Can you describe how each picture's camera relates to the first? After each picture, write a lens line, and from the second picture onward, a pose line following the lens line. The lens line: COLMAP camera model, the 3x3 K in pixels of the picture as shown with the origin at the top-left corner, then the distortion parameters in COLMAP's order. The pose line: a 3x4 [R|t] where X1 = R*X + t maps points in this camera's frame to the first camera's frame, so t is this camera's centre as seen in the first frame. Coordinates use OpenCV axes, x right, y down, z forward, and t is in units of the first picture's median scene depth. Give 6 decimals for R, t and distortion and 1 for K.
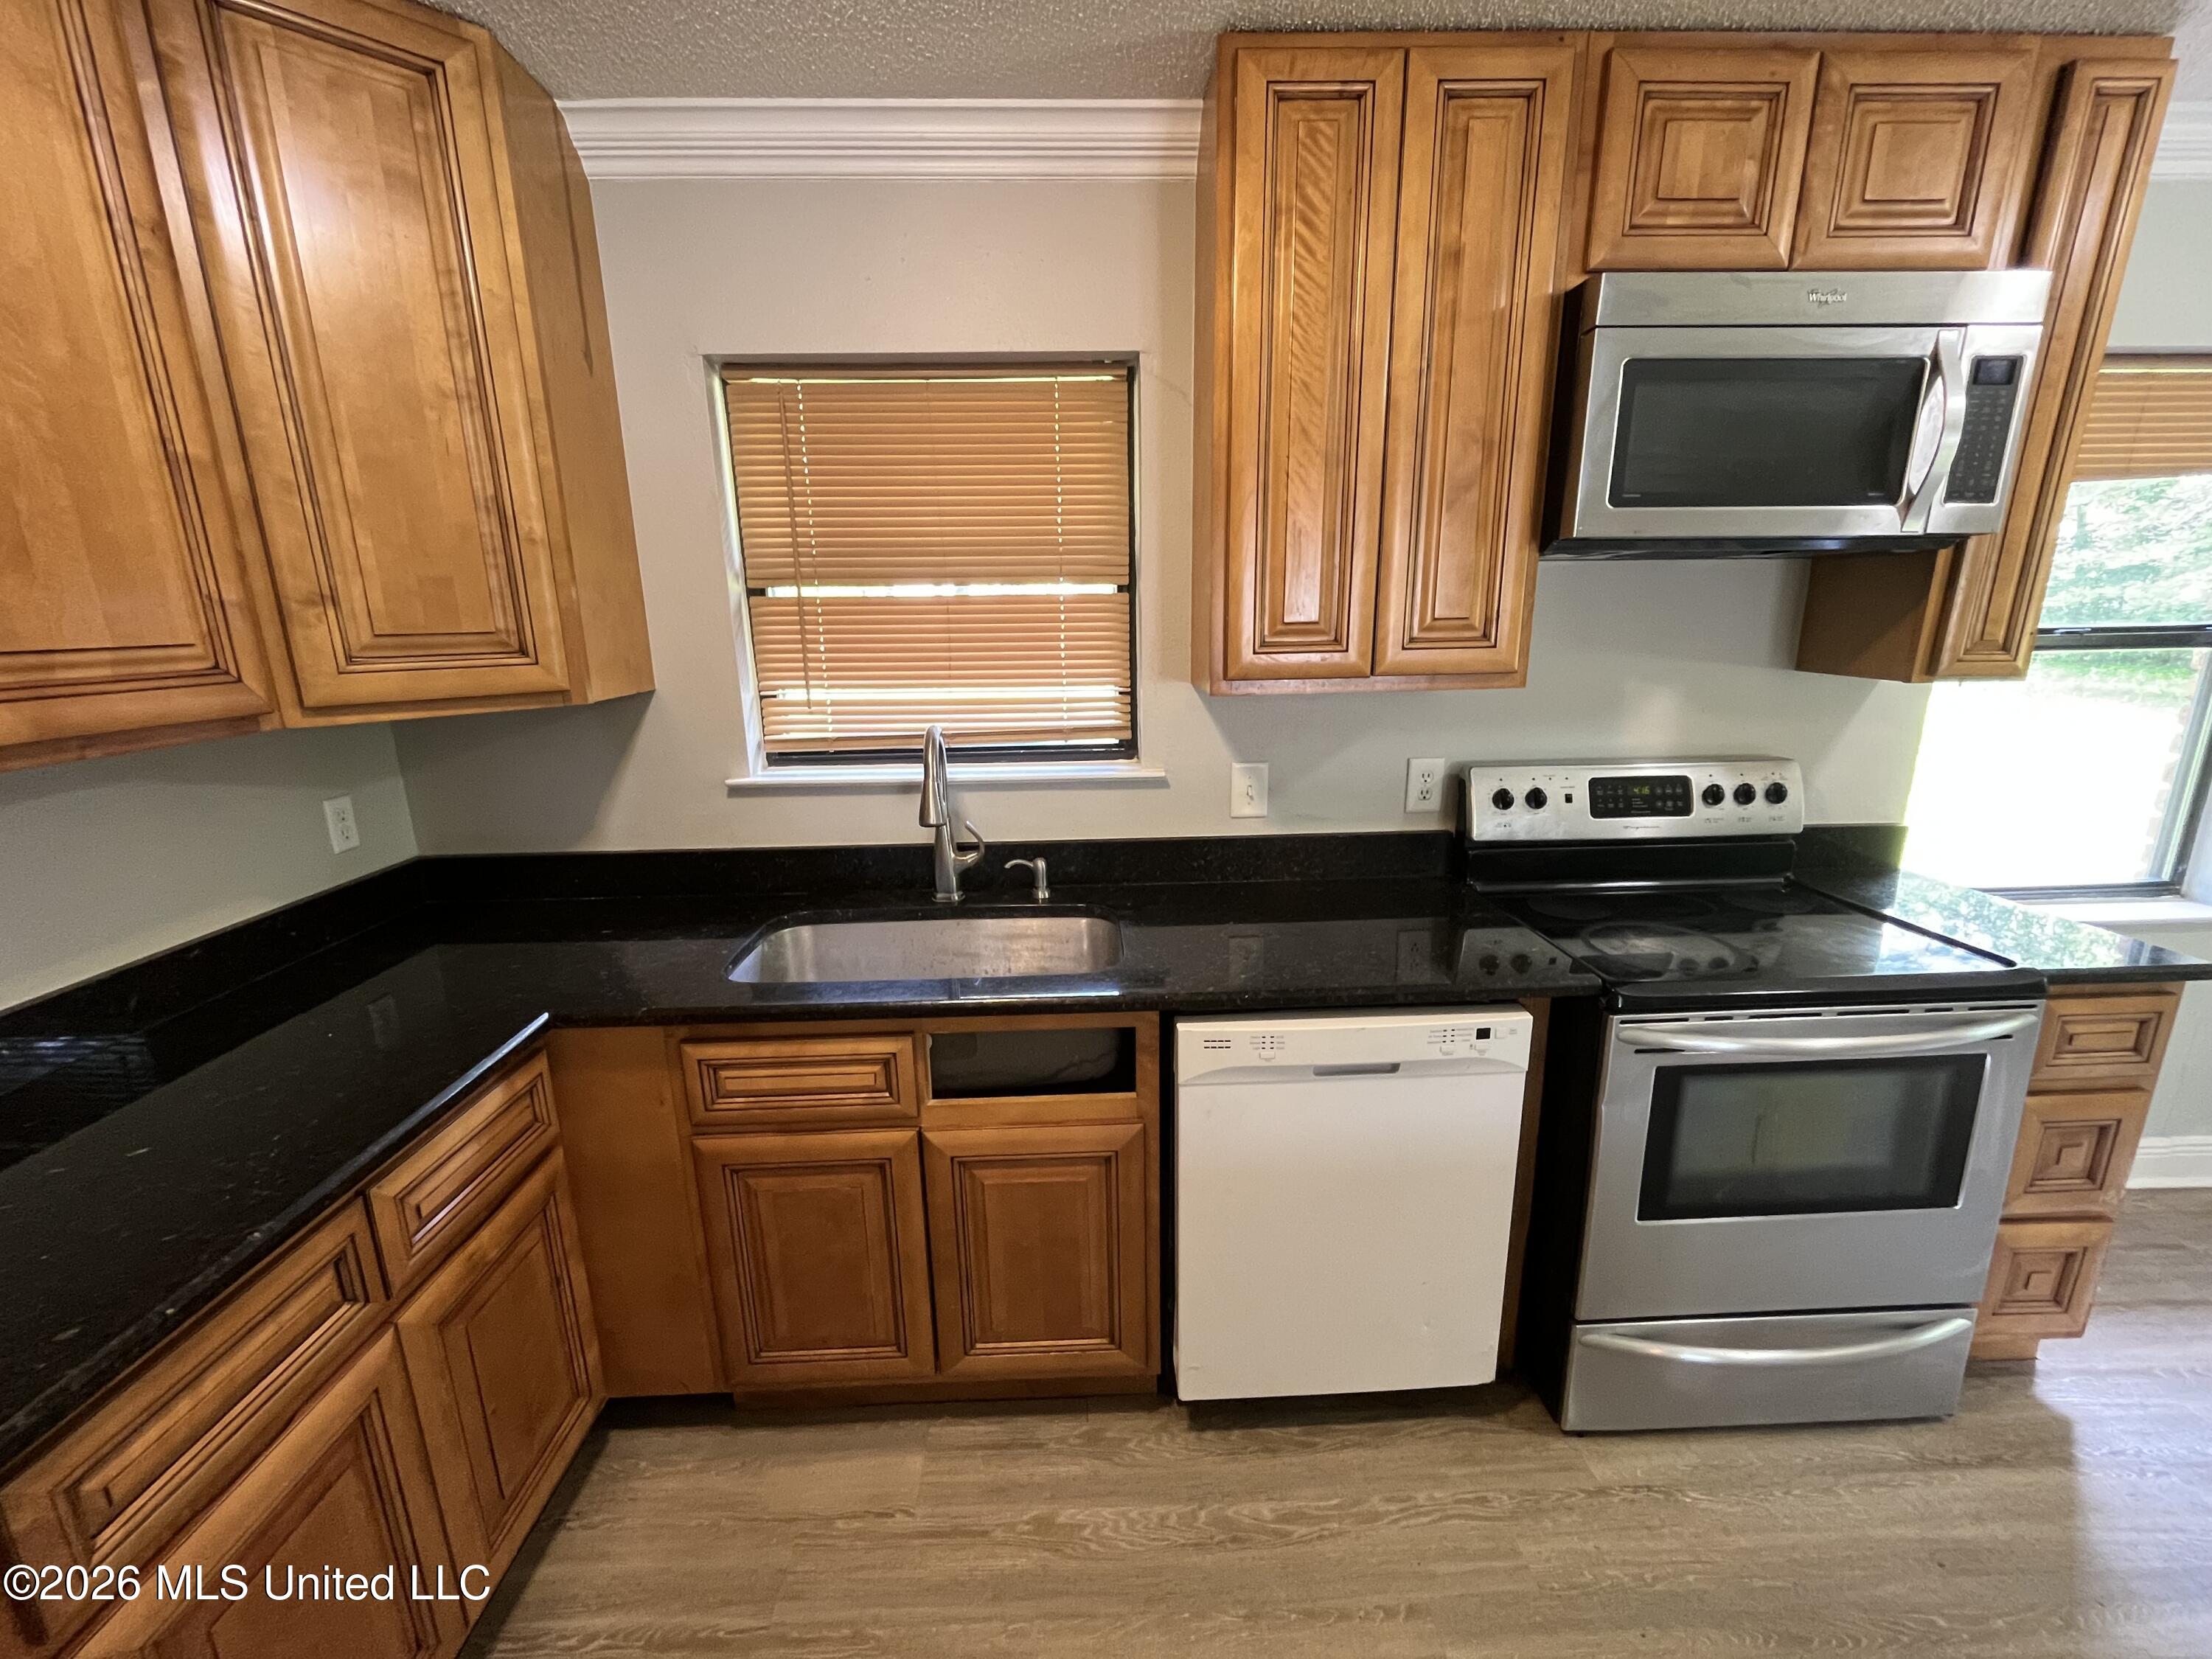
lens RADIAL K [[899.8, 0, 1103.7], [0, 899.8, 832.2], [0, 0, 1]] dist [-0.002336, -0.000238]
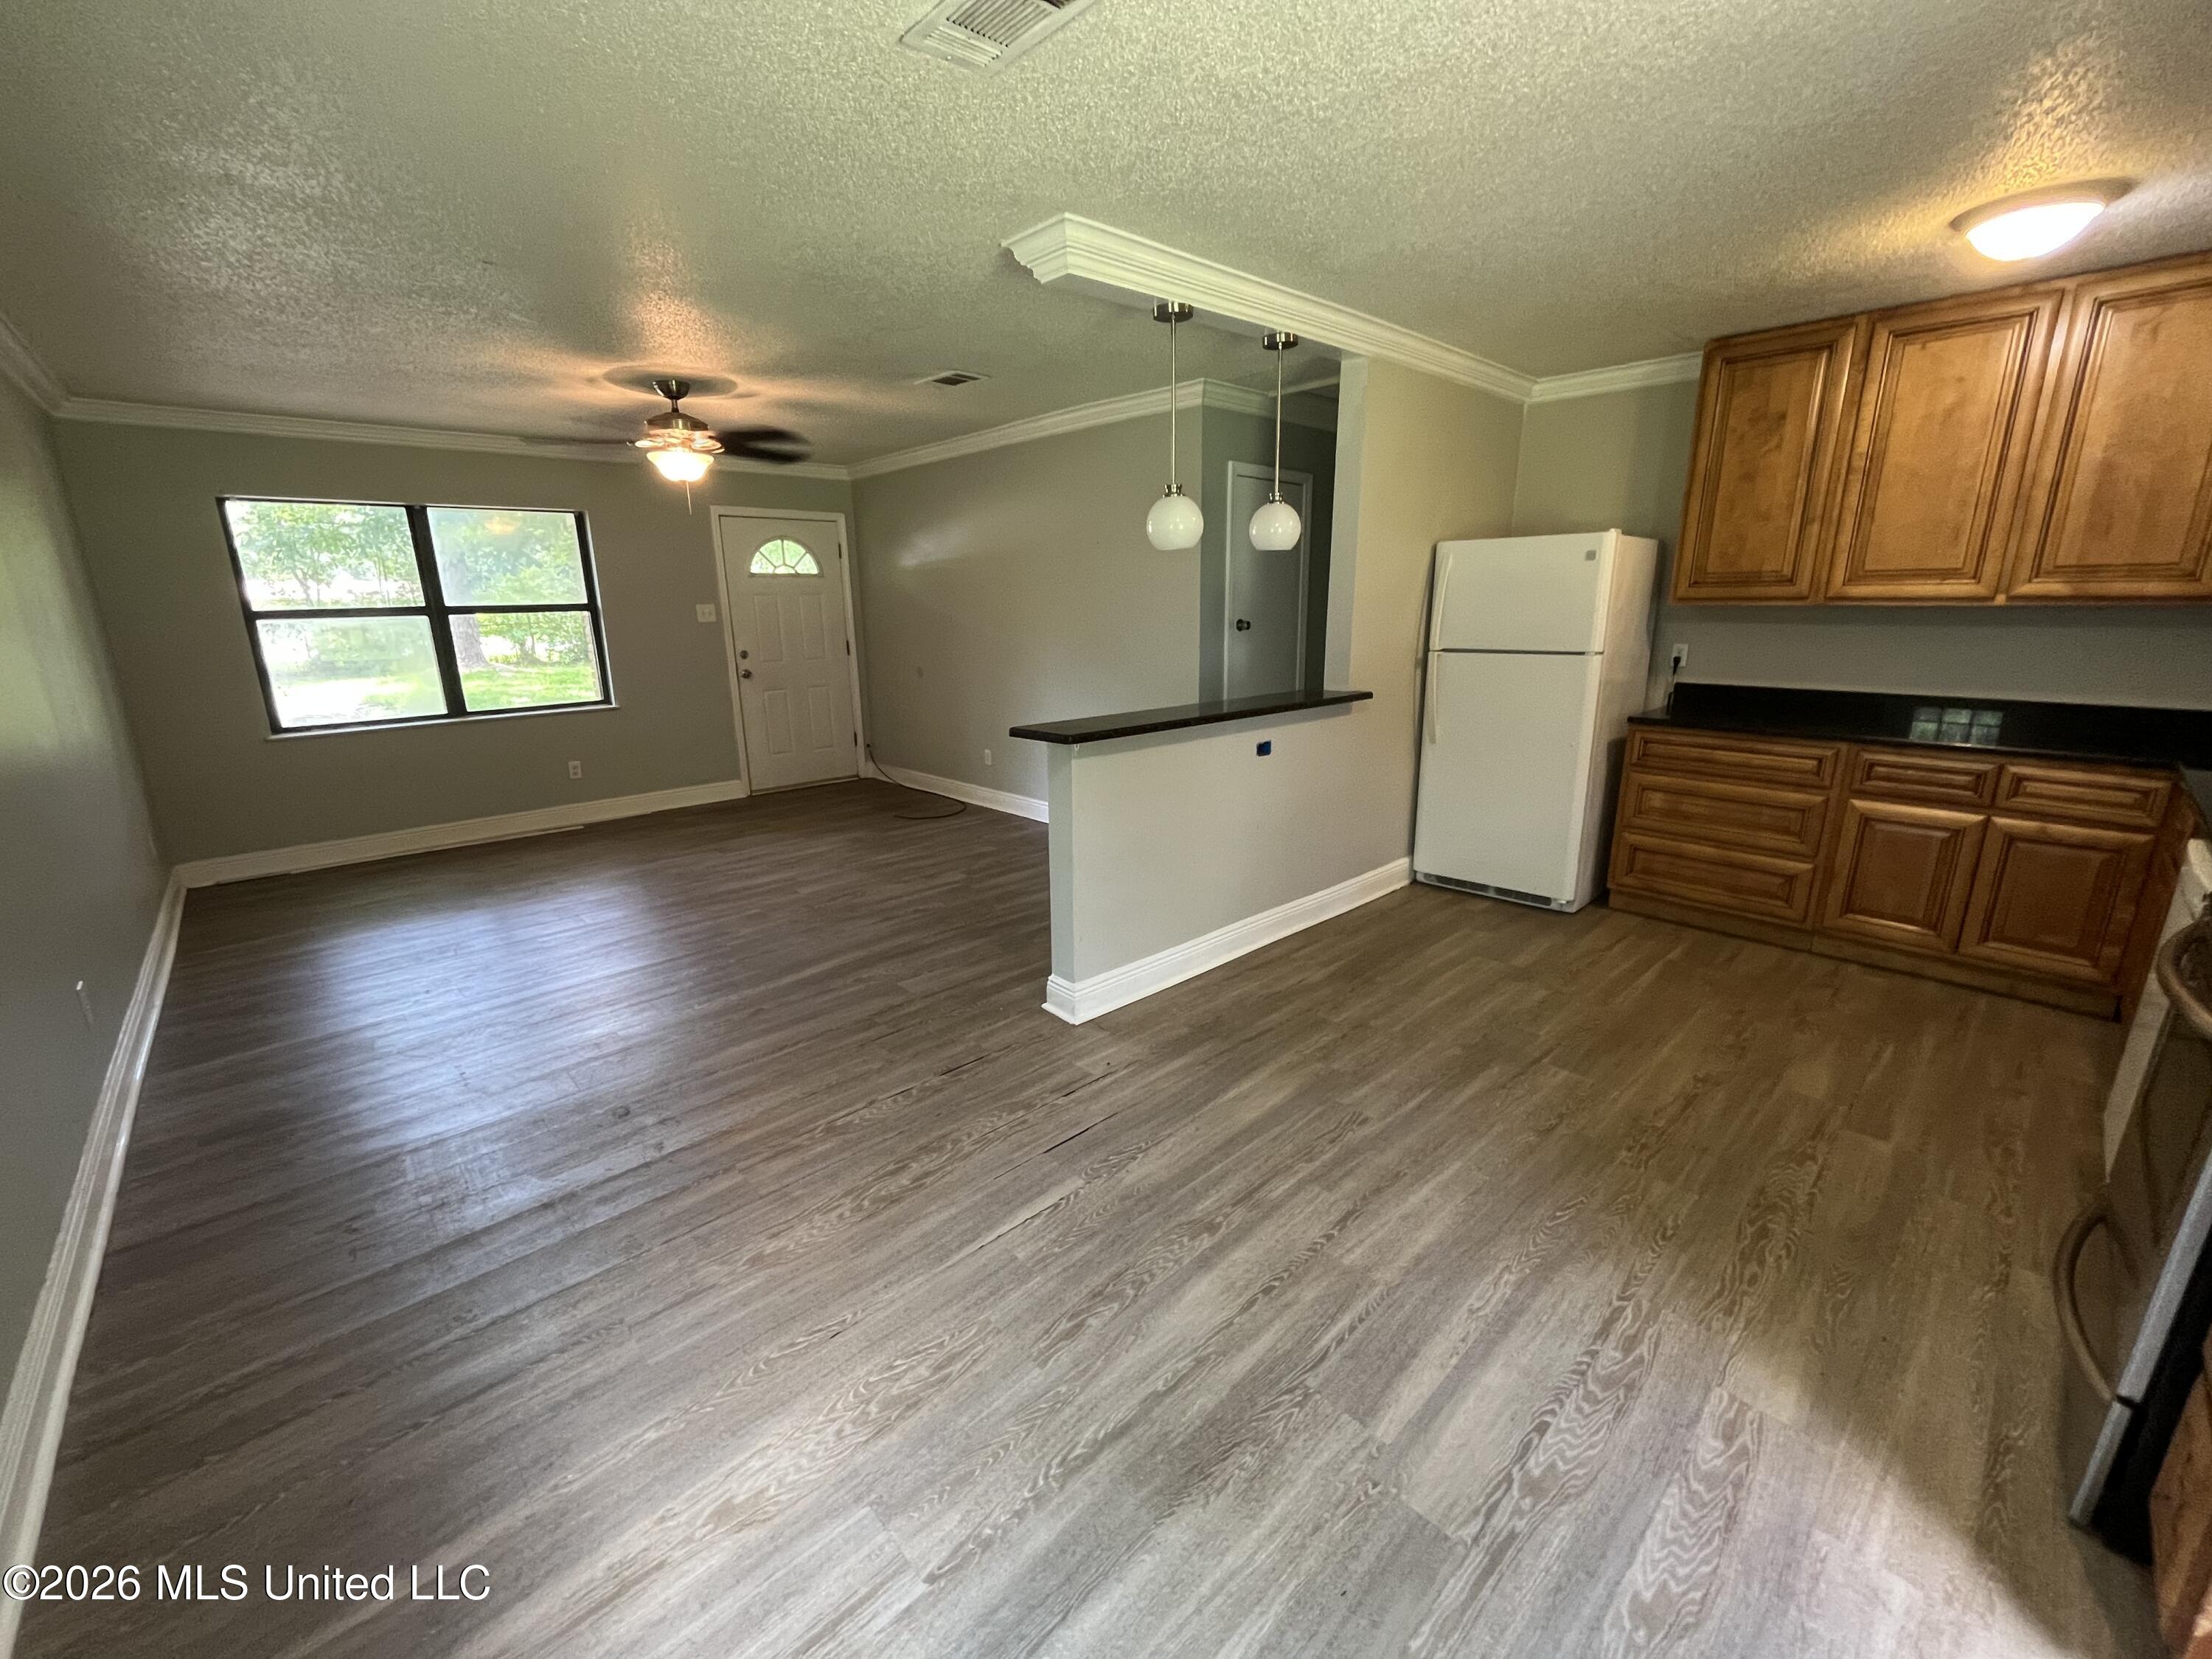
lens RADIAL K [[899.8, 0, 1090.3], [0, 899.8, 830.6], [0, 0, 1]] dist [-0.002336, -0.000238]
pose [[-0.757021, 0.189151, -0.625412, 1.793615], [-0.132102, 0.893105, 0.430014, -0.134037], [0.639897, 0.408148, -0.651112, 0.608105]]
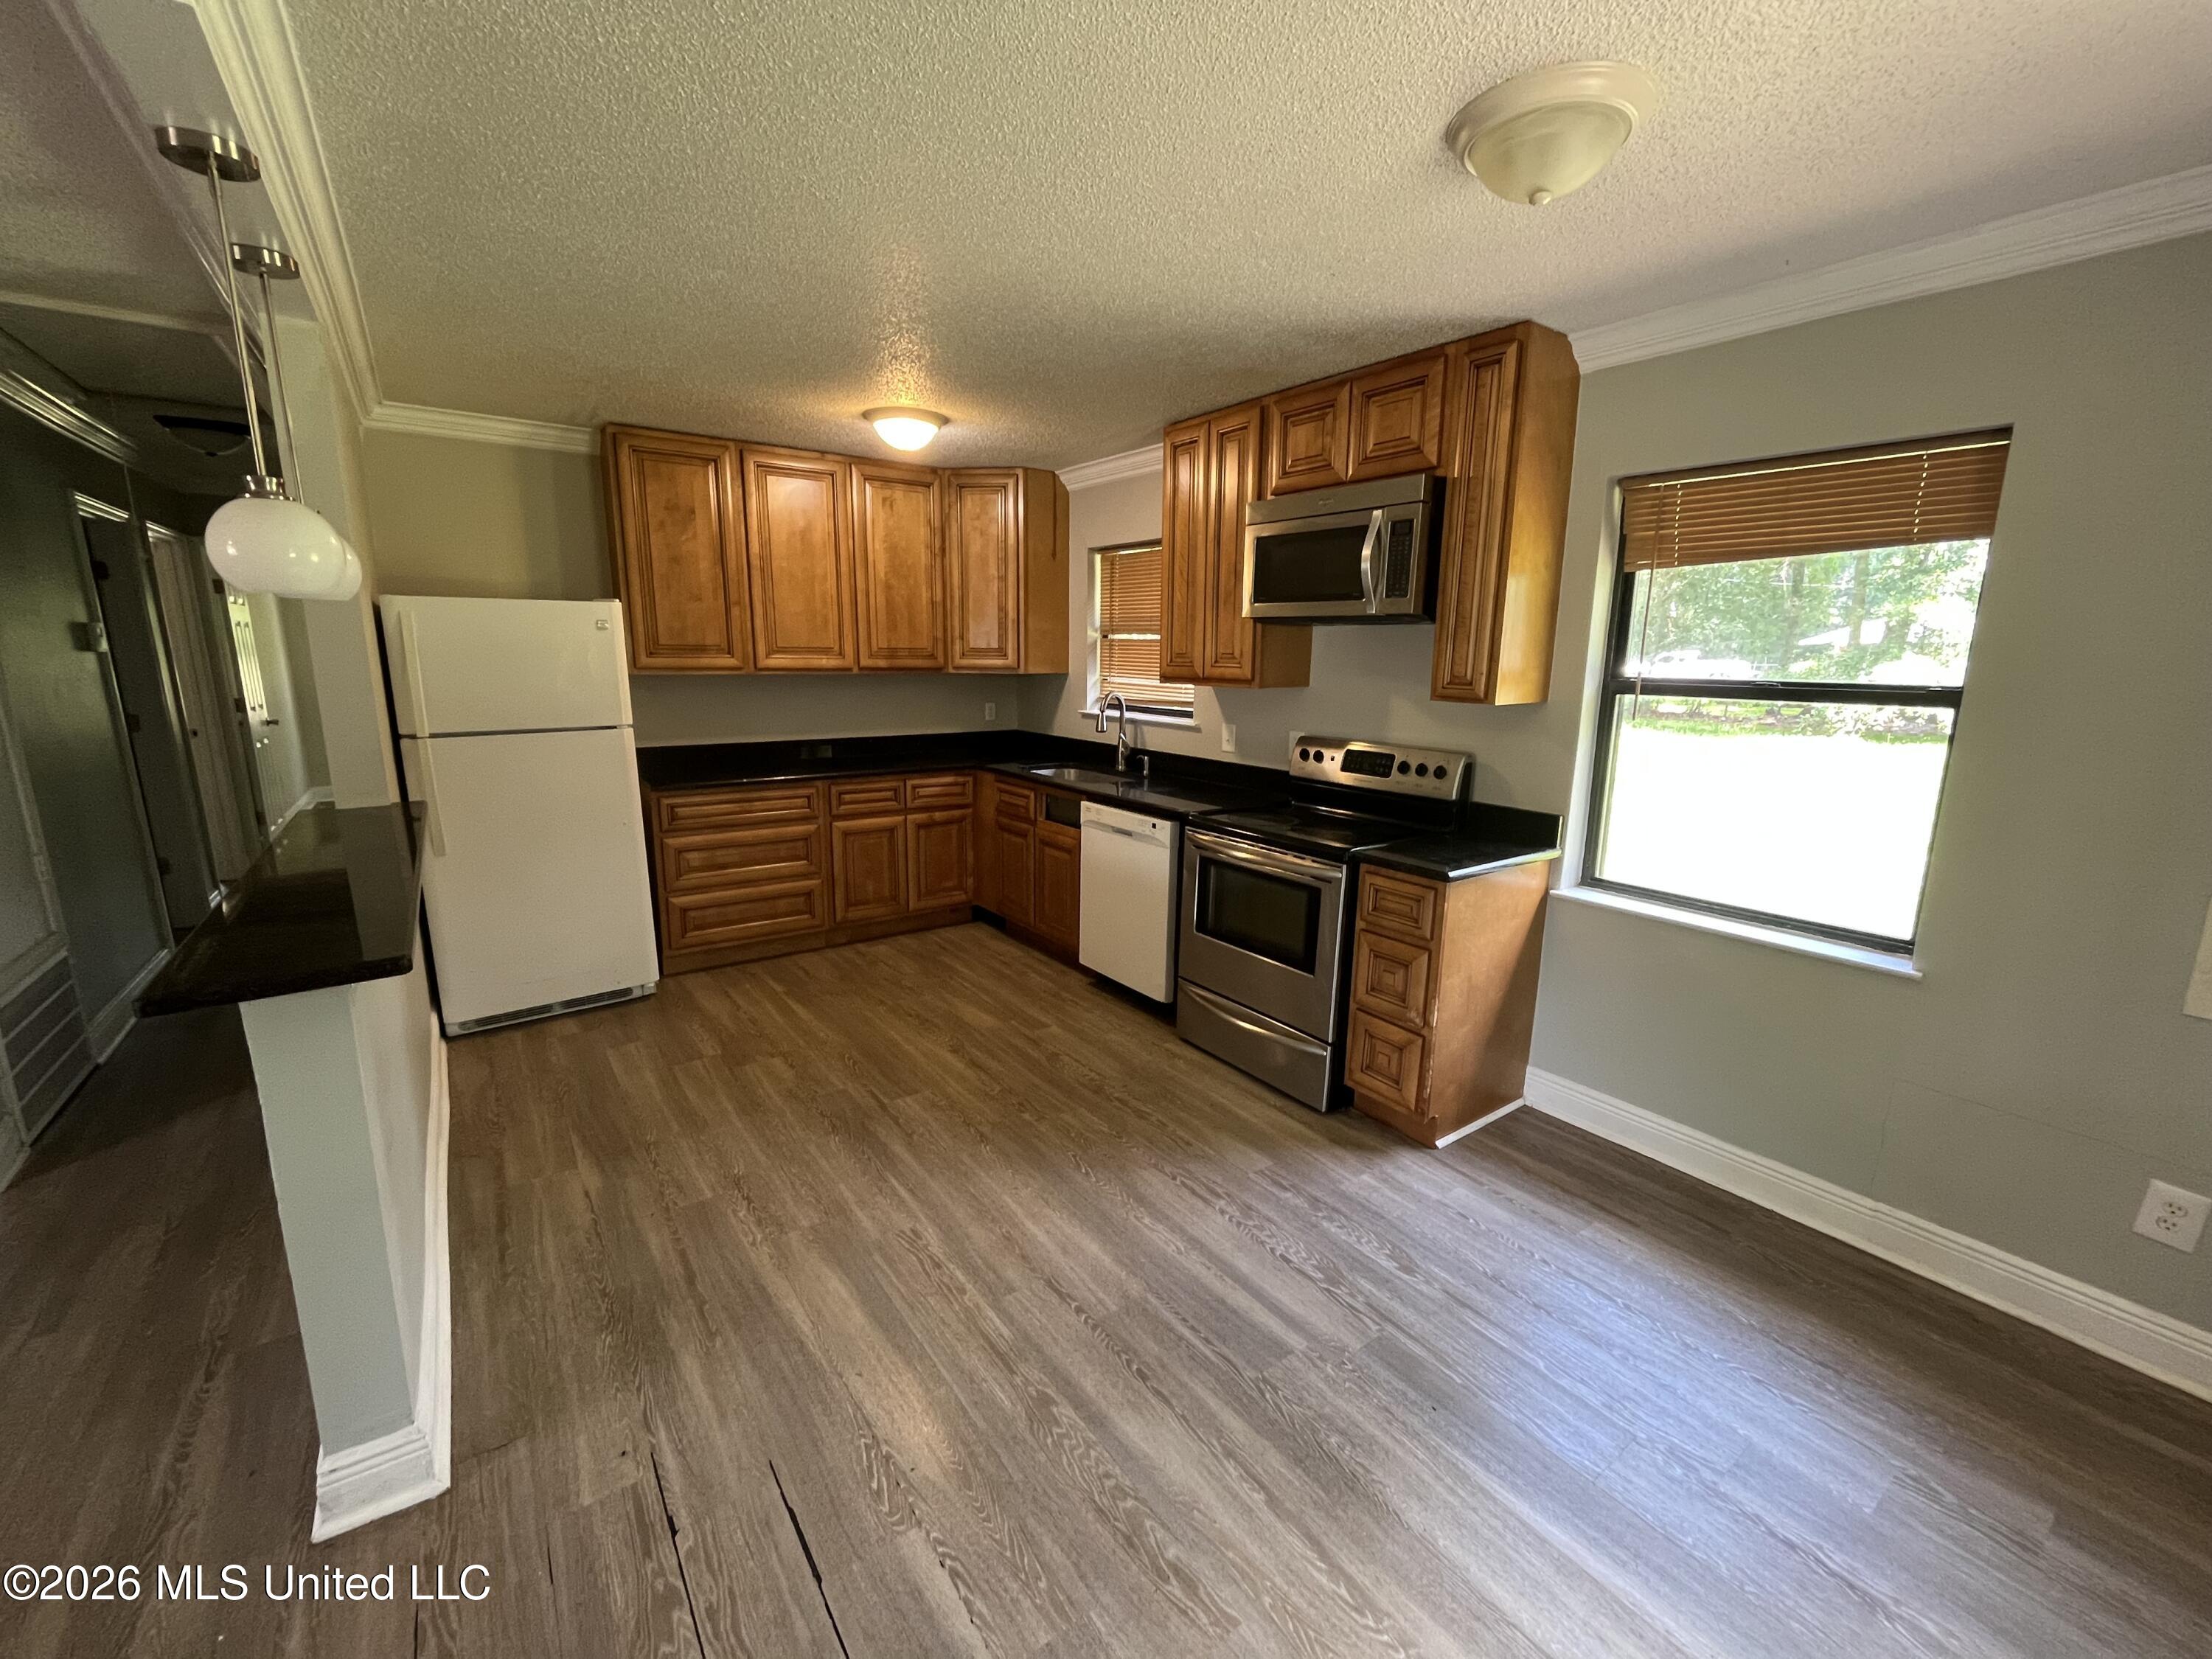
lens RADIAL K [[899.8, 0, 1099.3], [0, 899.8, 835.6], [0, 0, 1]] dist [-0.002336, -0.000238]
pose [[0.557178, 0.191471, -0.808017, 1.779333], [-0.219292, 0.972438, 0.079218, 0.072908], [0.800914, 0.133053, 0.583809, -0.391733]]
